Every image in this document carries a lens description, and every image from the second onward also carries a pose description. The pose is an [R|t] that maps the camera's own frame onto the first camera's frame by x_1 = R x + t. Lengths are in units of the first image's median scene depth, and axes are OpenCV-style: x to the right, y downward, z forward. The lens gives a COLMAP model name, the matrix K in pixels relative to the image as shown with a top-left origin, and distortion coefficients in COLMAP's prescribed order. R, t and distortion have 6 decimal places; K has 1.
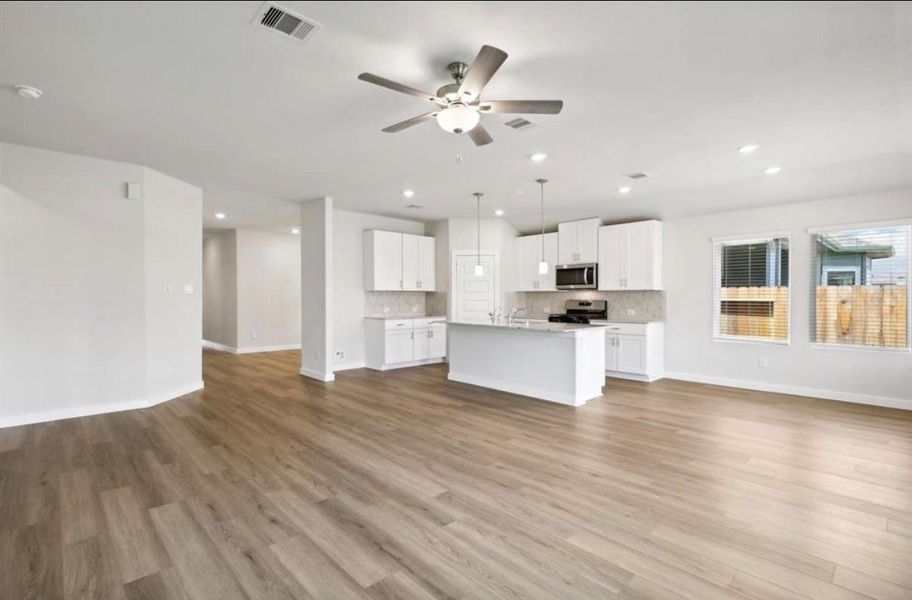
lens RADIAL K [[432.2, 0, 445.6], [0, 432.2, 302.1], [0, 0, 1]] dist [0.000348, -0.000102]
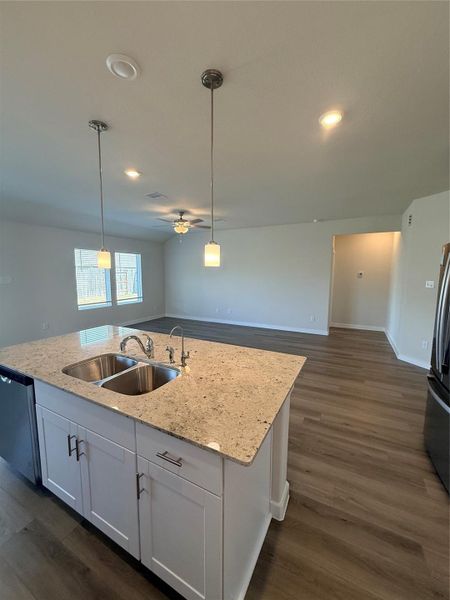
lens RADIAL K [[234.8, 0, 225.0], [0, 234.8, 300.0], [0, 0, 1]] dist [-0.001035, -0.000013]
pose [[-0.941735, 0.037859, -0.334217, 0.126122], [-0.004964, 0.991973, 0.126356, -0.048573], [0.336318, 0.120653, -0.933988, 1.058021]]
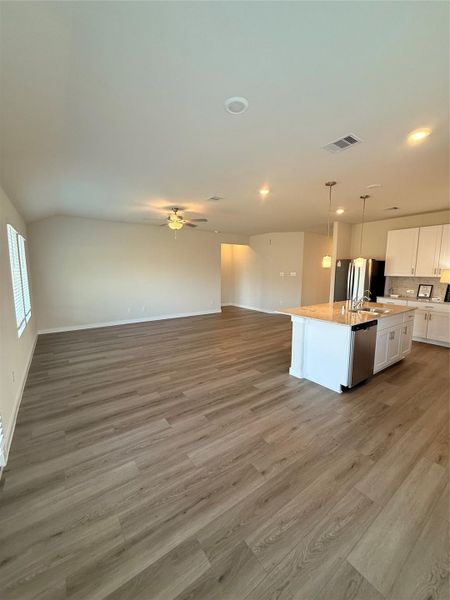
lens RADIAL K [[234.8, 0, 225.0], [0, 234.8, 300.0], [0, 0, 1]] dist [-0.001035, -0.000013]
pose [[-0.125486, 0.124909, -0.984201, 0.660356], [-0.017078, 0.991623, 0.128029, -0.039834], [0.991948, 0.032874, -0.122301, 0.601553]]
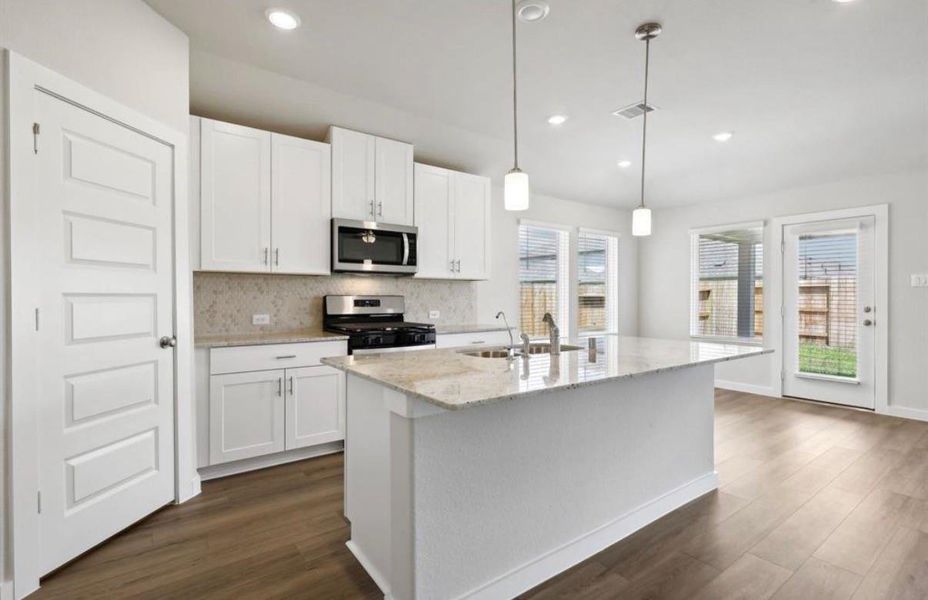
lens RADIAL K [[438.8, 0, 464.0], [0, 438.8, 300.0], [0, 0, 1]] dist [0.002928, 0.000087]
pose [[0.098895, -0.007360, 0.995071, -0.188655], [0.007480, 0.999950, 0.006652, -0.001386], [-0.995070, 0.006785, 0.098945, 0.851980]]
